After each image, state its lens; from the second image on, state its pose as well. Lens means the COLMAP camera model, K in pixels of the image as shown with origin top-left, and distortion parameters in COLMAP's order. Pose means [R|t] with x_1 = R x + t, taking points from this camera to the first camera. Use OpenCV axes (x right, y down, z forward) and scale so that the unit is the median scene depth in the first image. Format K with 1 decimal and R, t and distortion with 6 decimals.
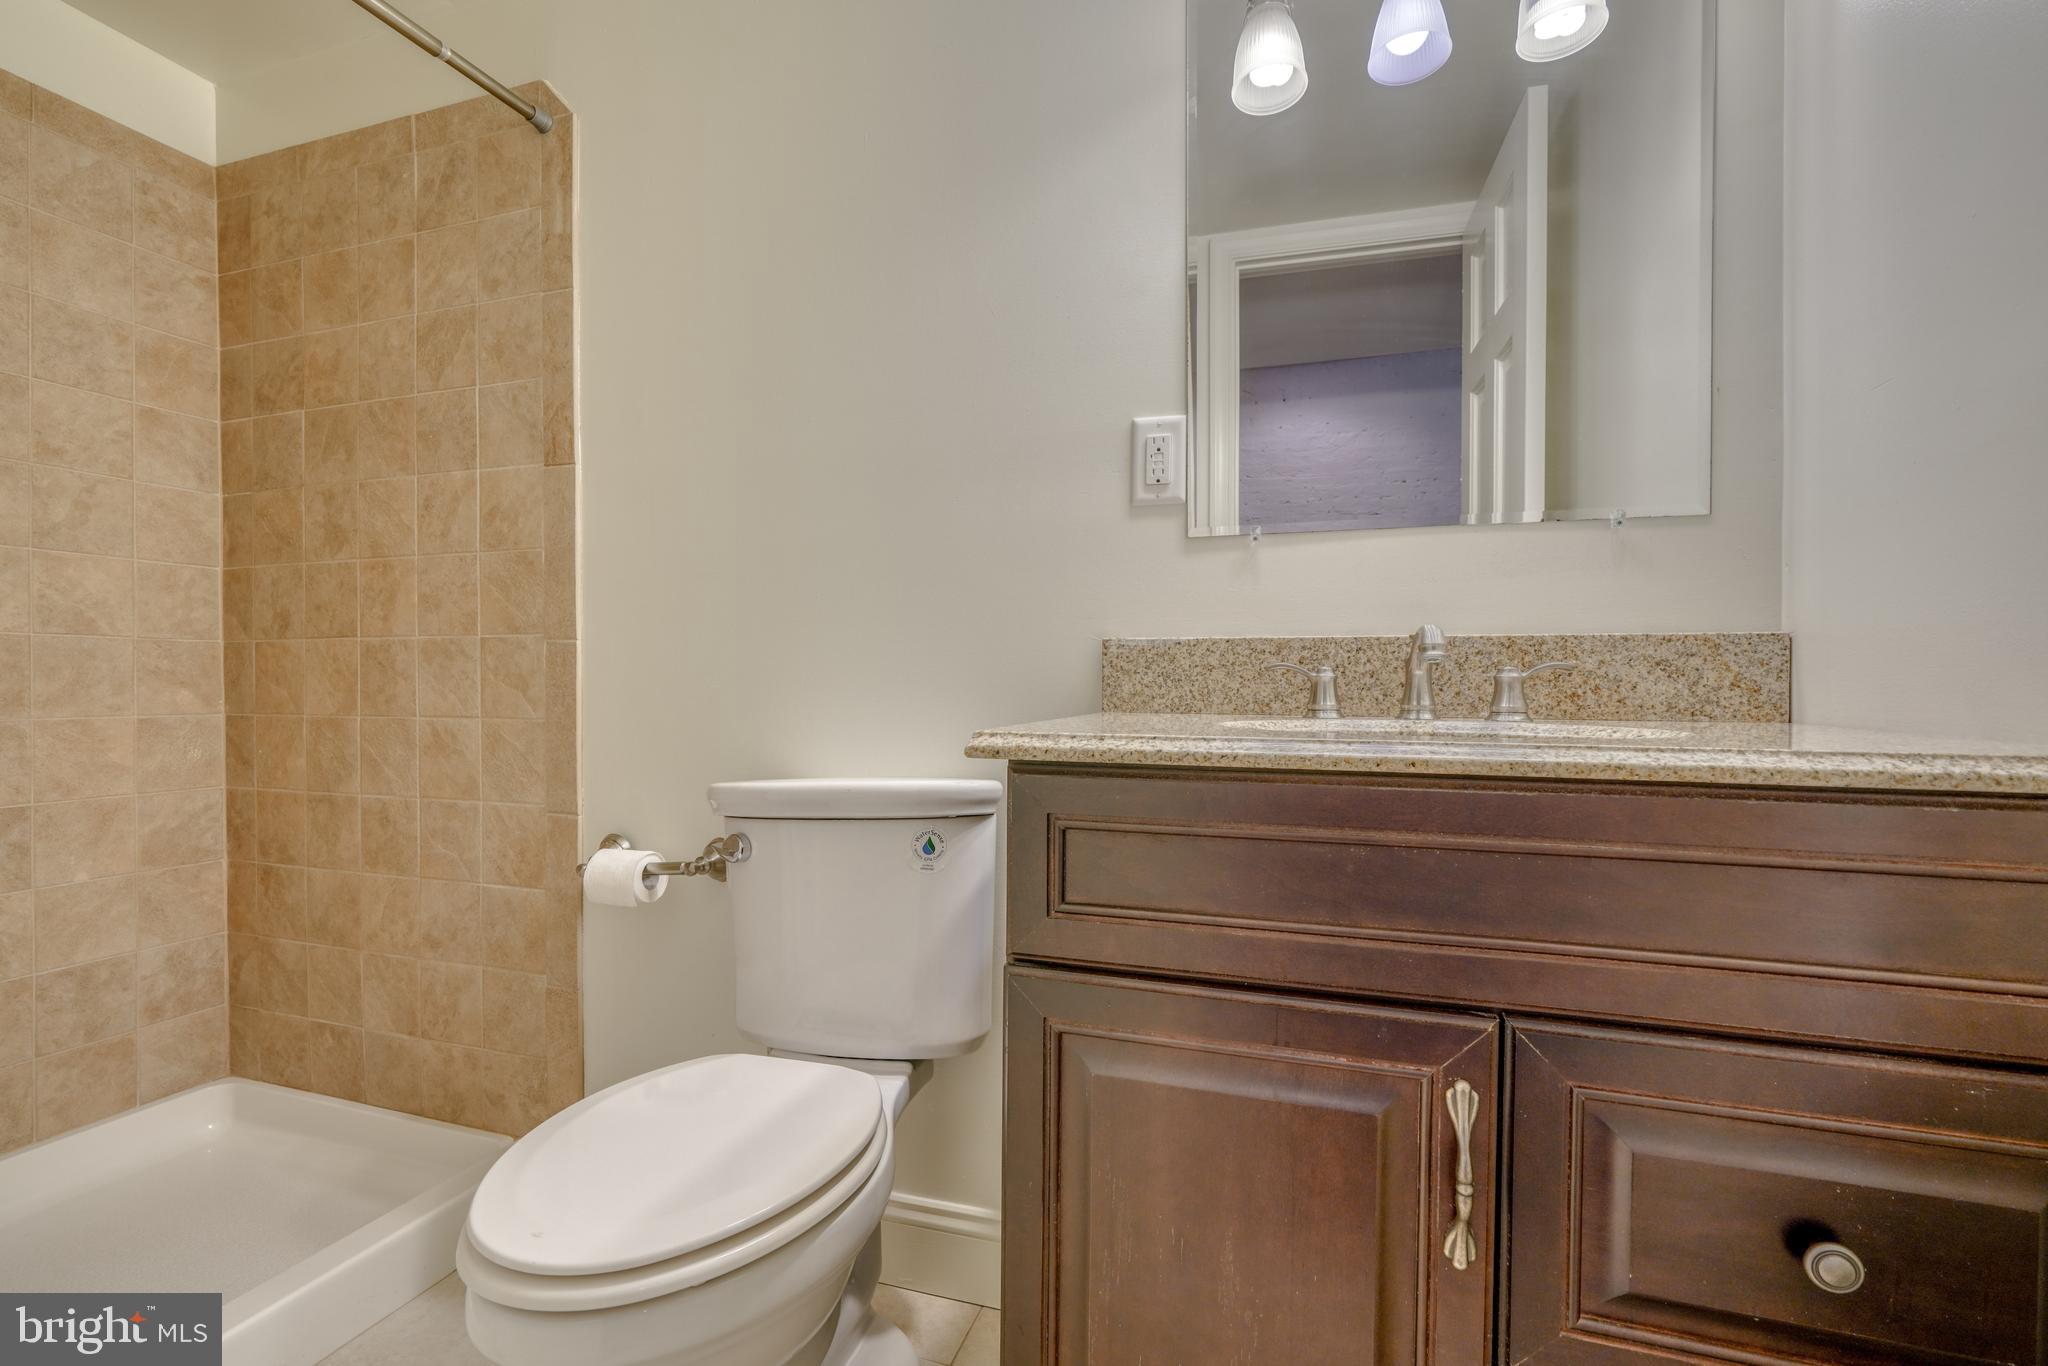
lens RADIAL K [[934.3, 0, 1006.0], [0, 934.3, 699.8], [0, 0, 1]] dist [-0.010301, 0.002439]
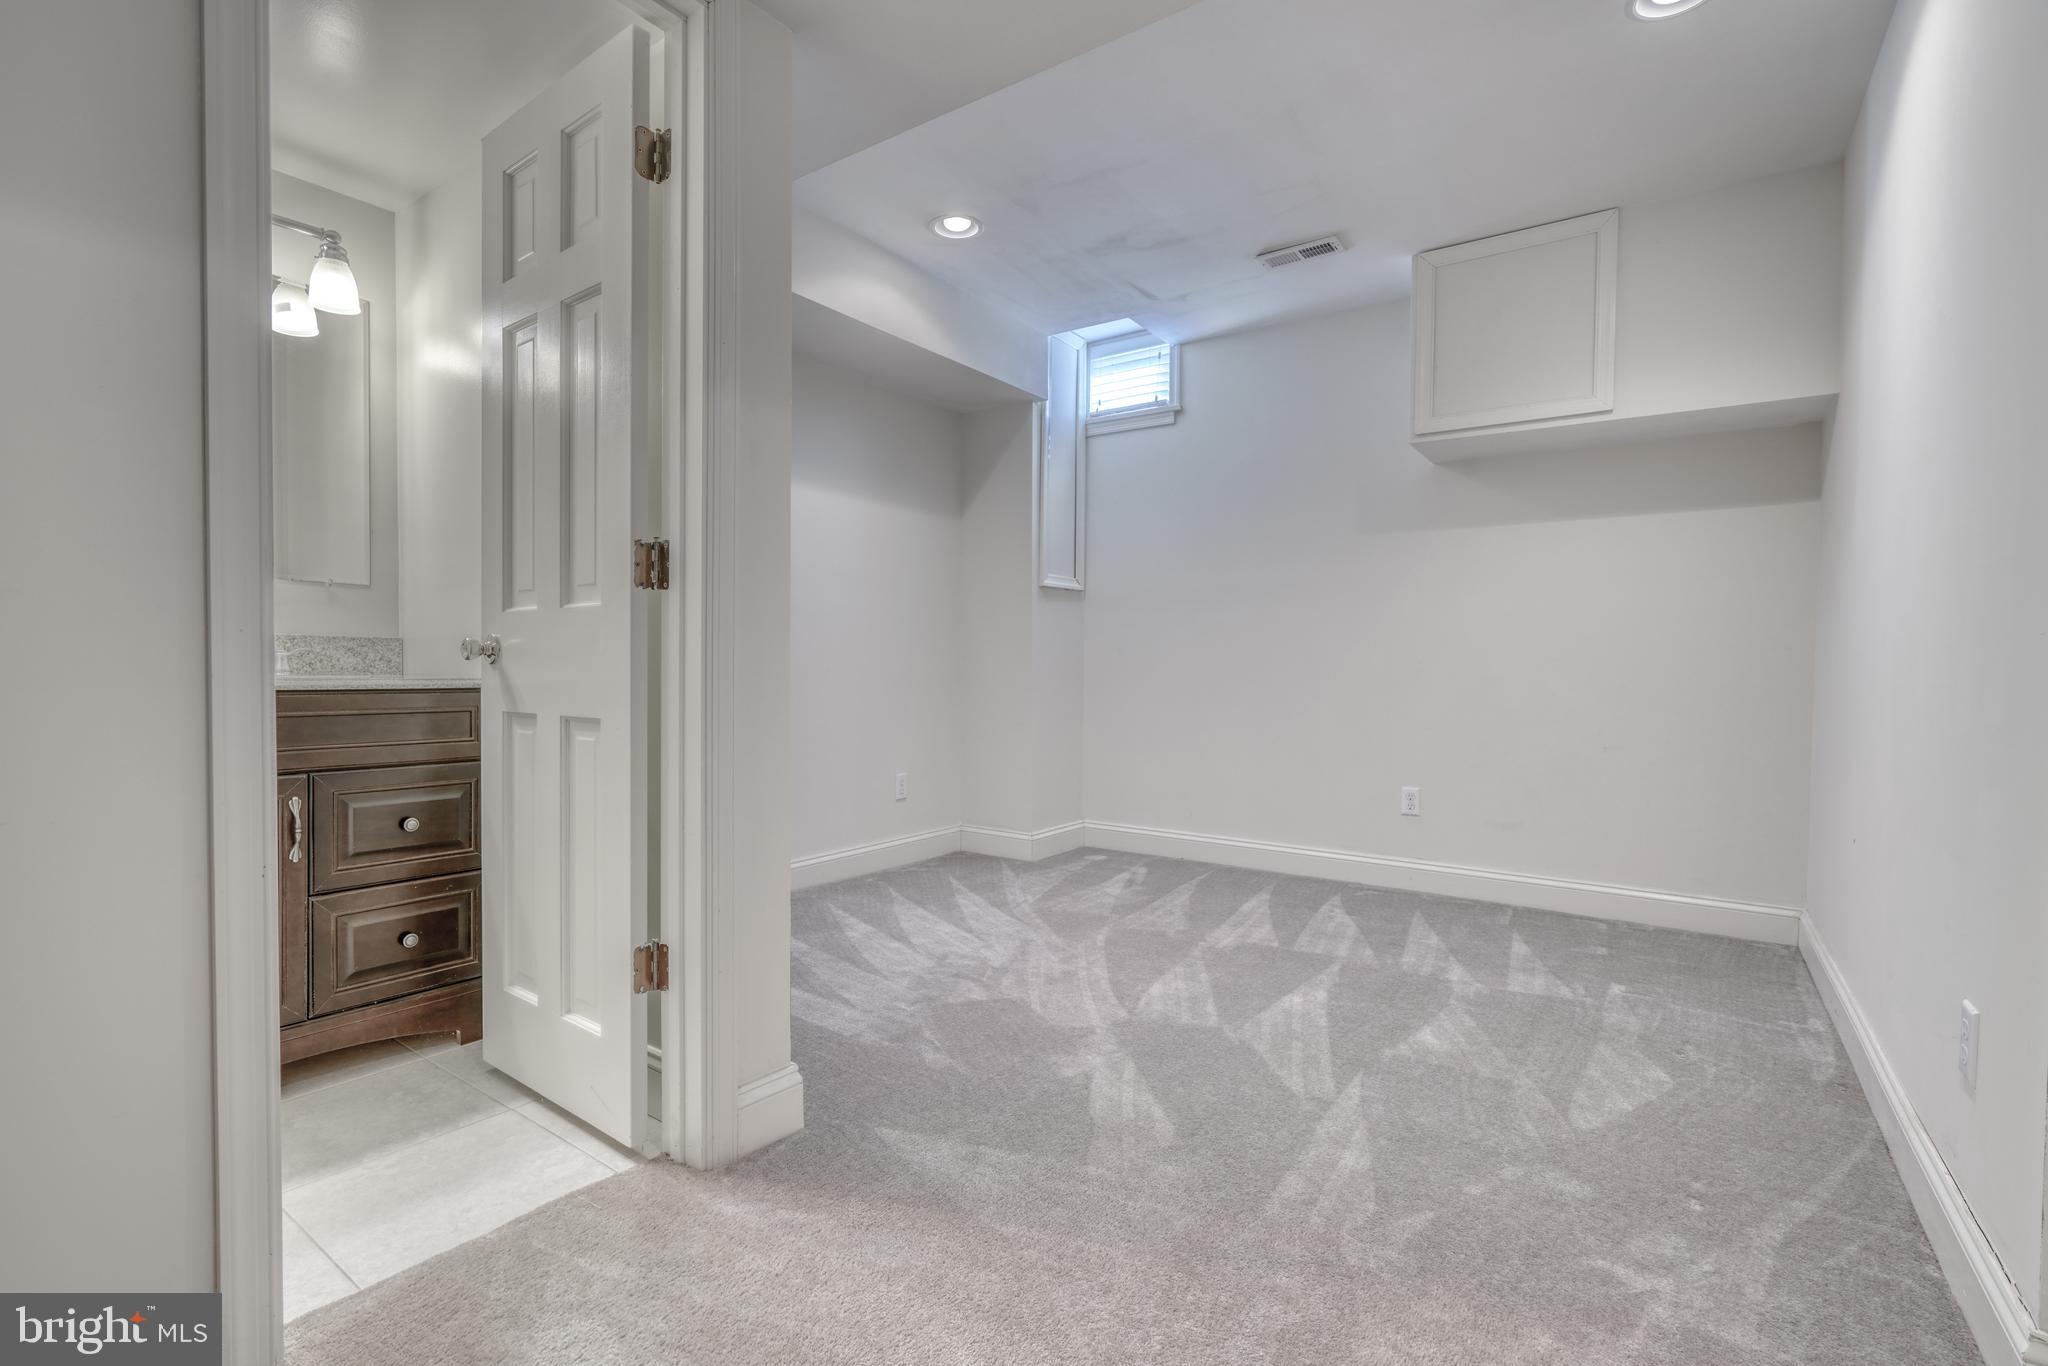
lens RADIAL K [[934.3, 0, 1009.7], [0, 934.3, 693.4], [0, 0, 1]] dist [-0.010301, 0.002439]
pose [[0.306608, -0.026357, 0.951471, -1.546304], [0.007685, 0.999652, 0.025216, 0.037906], [-0.951805, -0.000419, 0.306704, -1.968623]]
